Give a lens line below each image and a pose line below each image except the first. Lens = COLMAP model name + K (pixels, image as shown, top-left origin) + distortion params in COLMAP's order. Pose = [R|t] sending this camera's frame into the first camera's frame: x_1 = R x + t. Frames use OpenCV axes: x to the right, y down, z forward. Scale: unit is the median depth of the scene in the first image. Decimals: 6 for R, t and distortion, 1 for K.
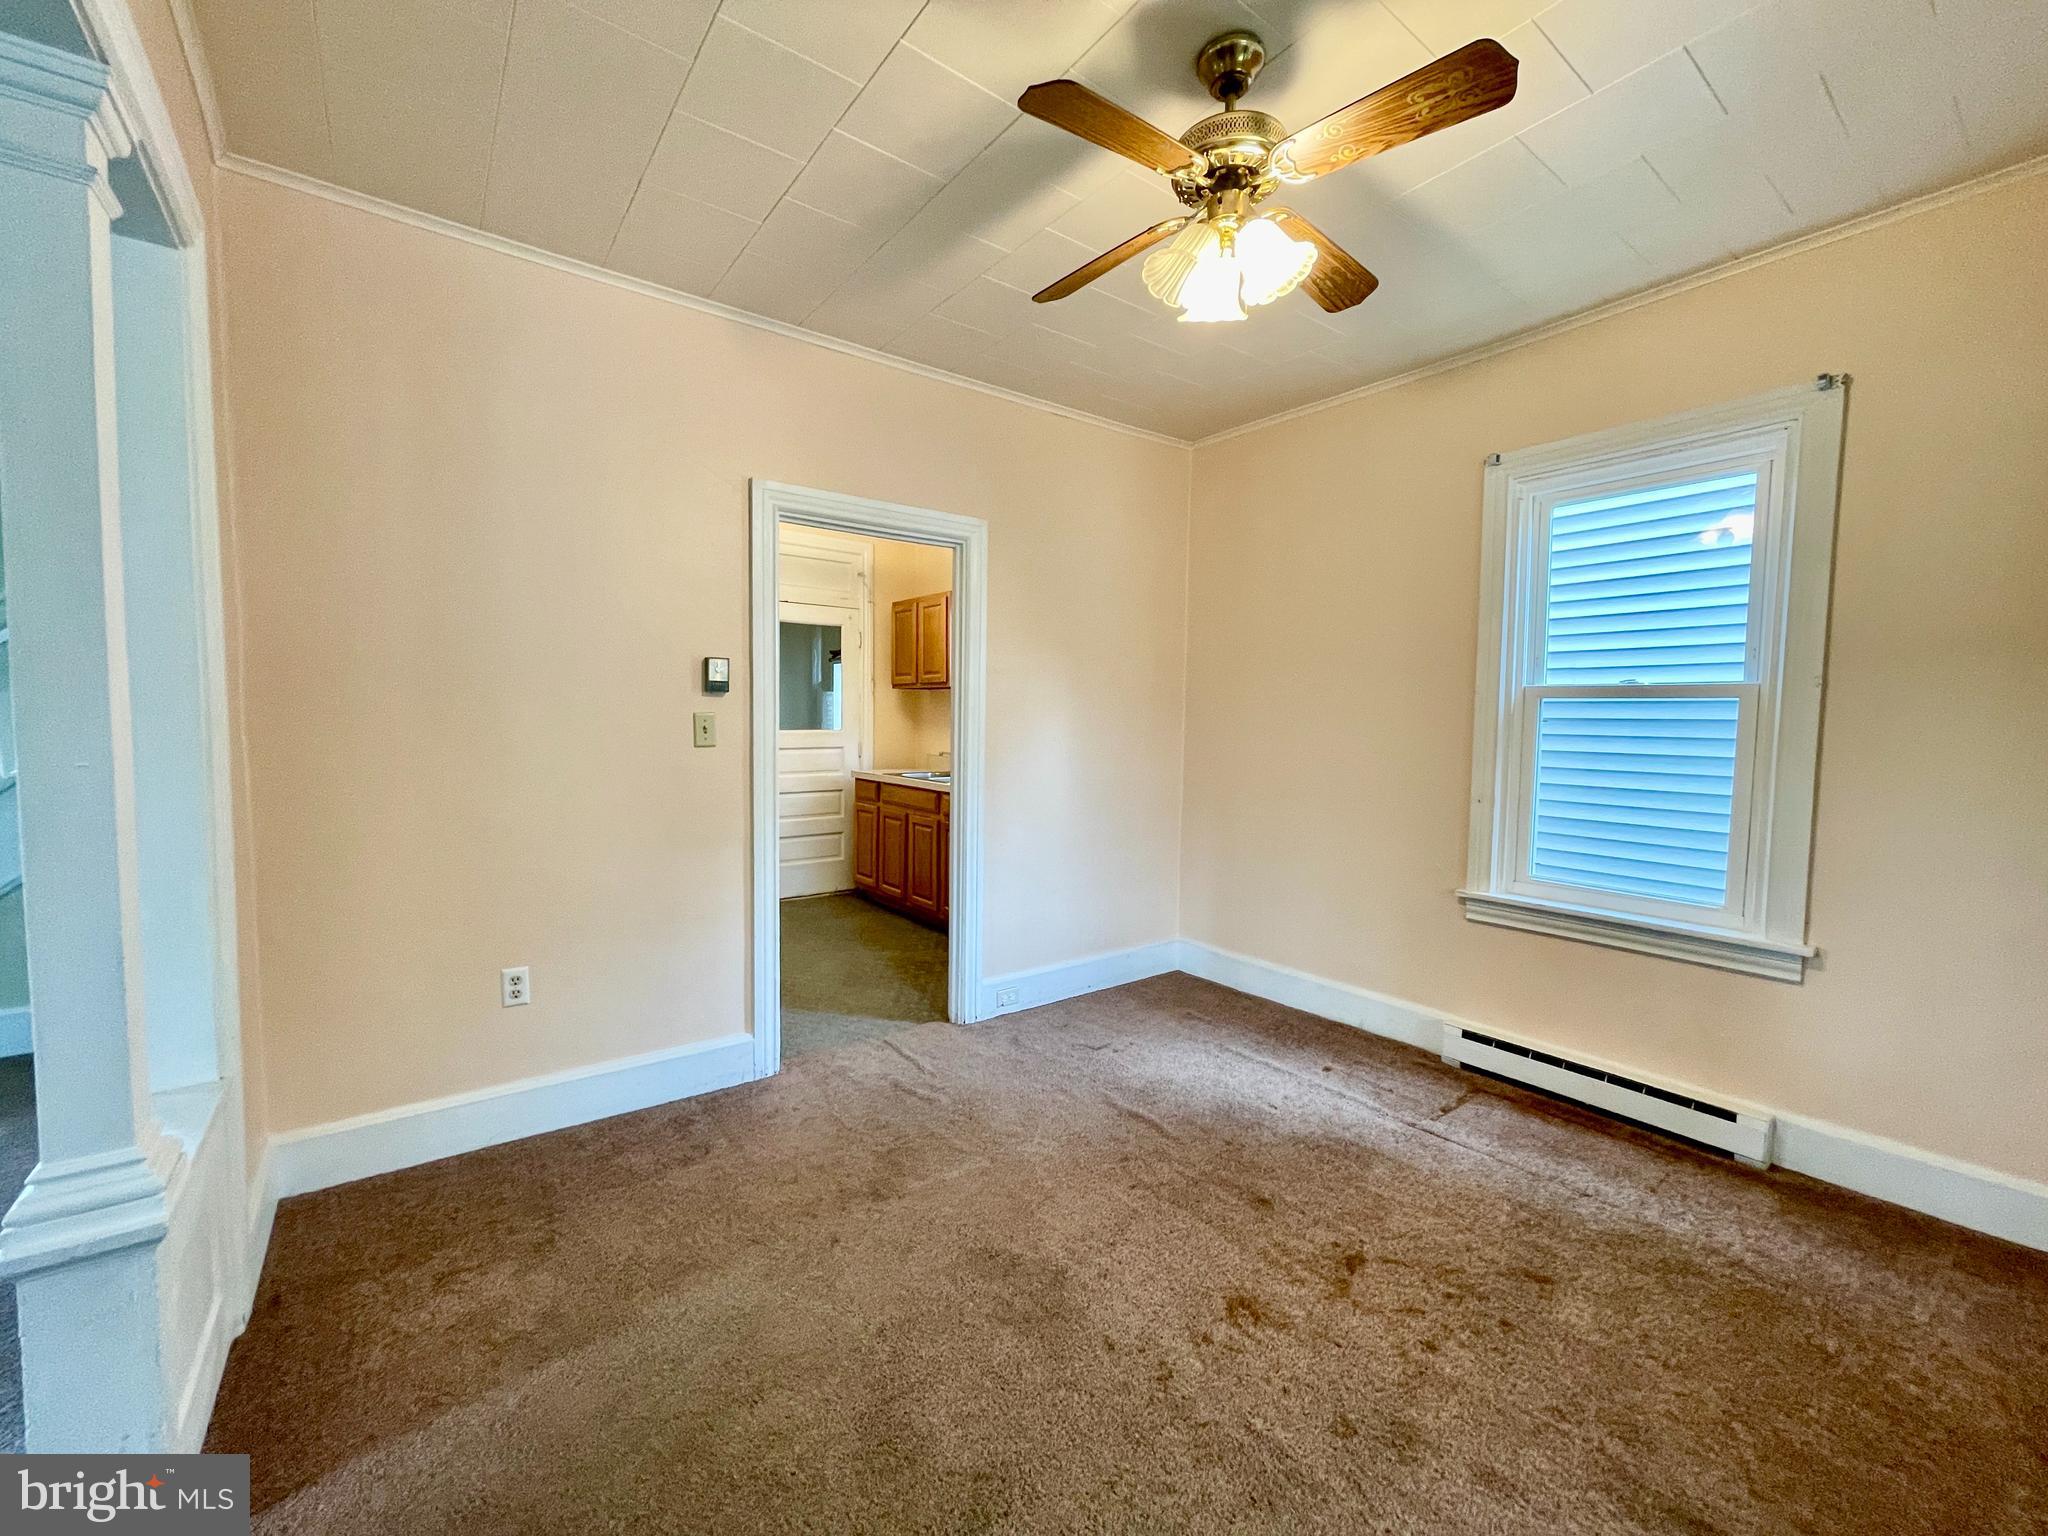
lens RADIAL K [[832.9, 0, 1025.3], [0, 832.9, 765.9], [0, 0, 1]] dist [-0.003446, 0.000874]
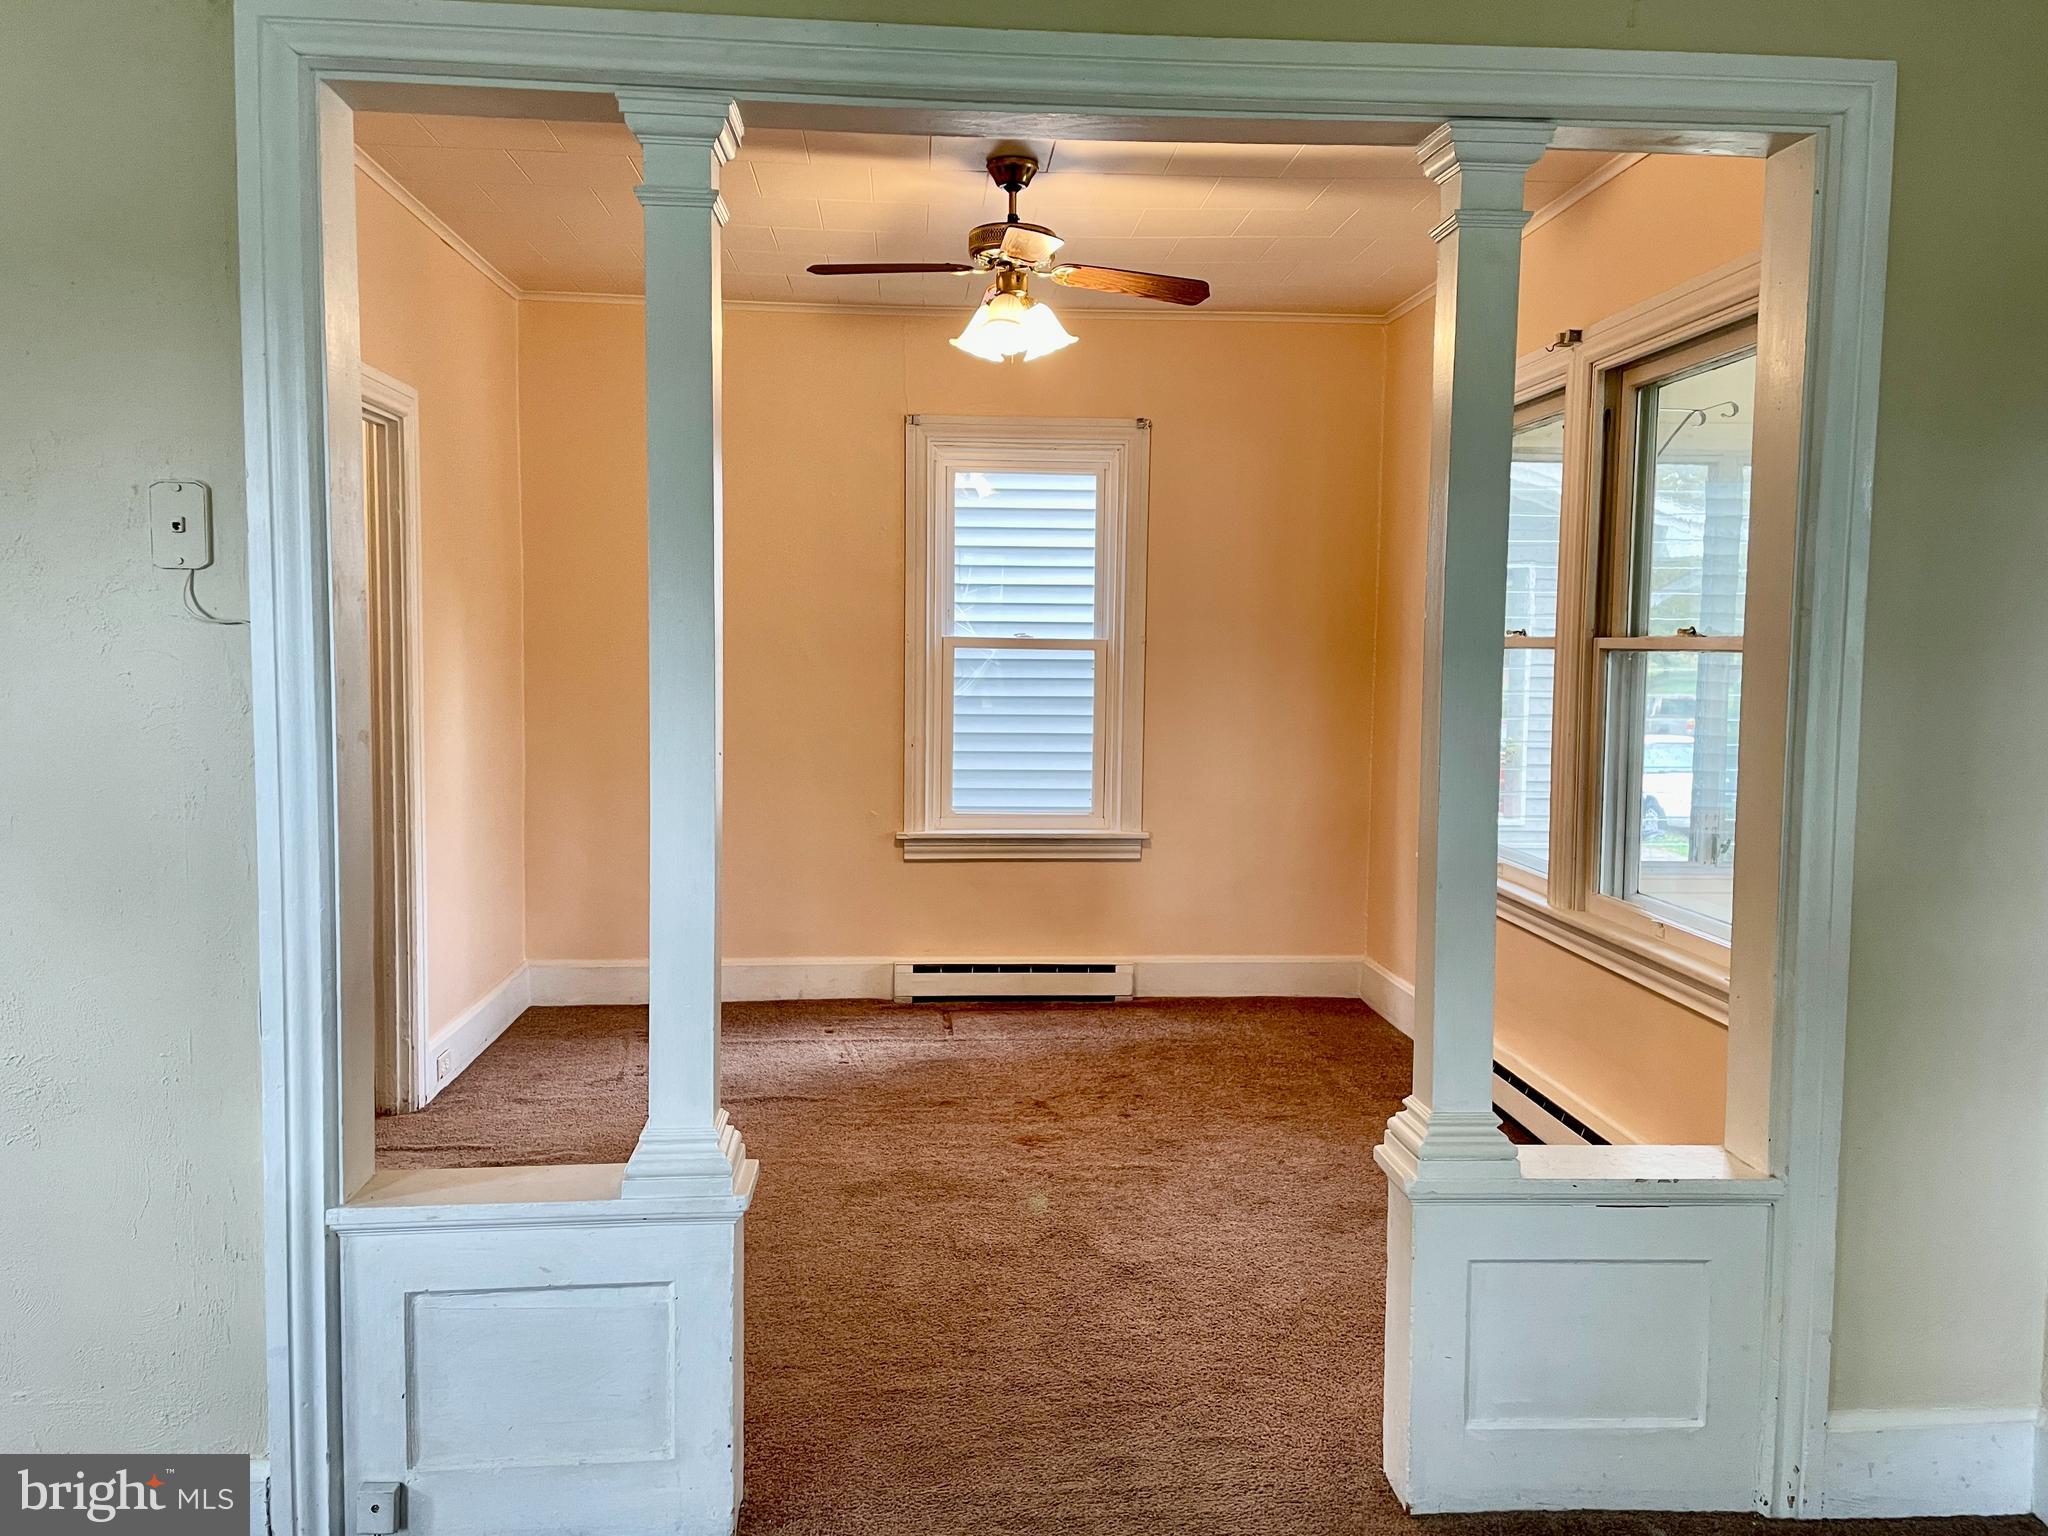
lens RADIAL K [[1545.8, 0, 1024.4], [0, 1545.8, 766.2], [0, 0, 1]] dist [0.041170, -0.001338]
pose [[0.535375, -0.069608, 0.841741, -0.584540], [0.046141, 0.997520, 0.053143, -0.016412], [-0.843353, 0.010387, 0.537259, -0.094126]]
